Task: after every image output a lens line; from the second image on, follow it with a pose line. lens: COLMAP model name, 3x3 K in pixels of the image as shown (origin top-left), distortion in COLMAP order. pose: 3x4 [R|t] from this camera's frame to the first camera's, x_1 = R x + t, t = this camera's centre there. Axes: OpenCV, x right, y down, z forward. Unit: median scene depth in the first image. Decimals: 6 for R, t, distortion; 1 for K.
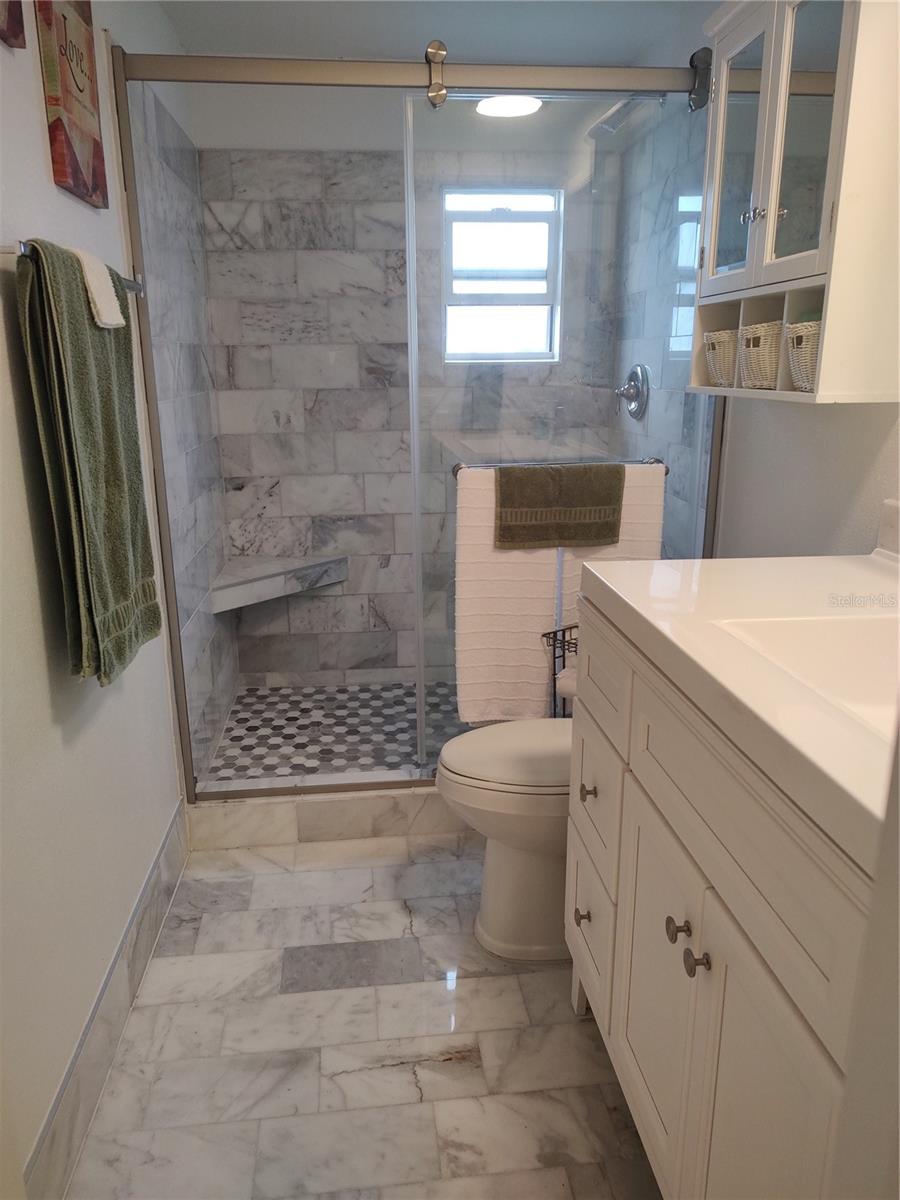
lens RADIAL K [[857.2, 0, 452.8], [0, 857.2, 598.5], [0, 0, 1]] dist [0.028852, -0.023813]
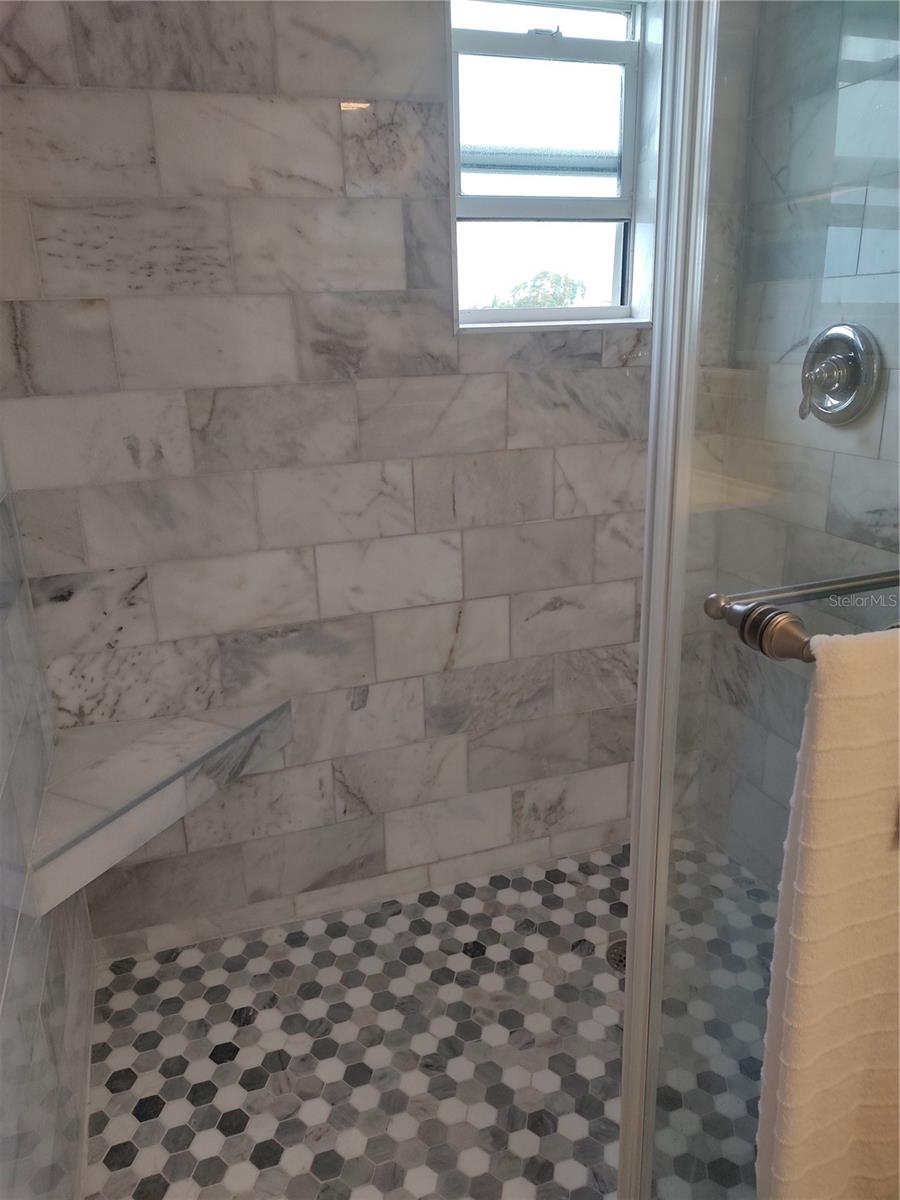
lens RADIAL K [[857.2, 0, 445.4], [0, 857.2, 594.8], [0, 0, 1]] dist [0.028852, -0.023813]
pose [[0.972923, -0.087352, 0.213987, -0.143380], [0.078714, 0.995713, 0.048575, -0.137461], [-0.217312, -0.030416, 0.975628, 0.479878]]
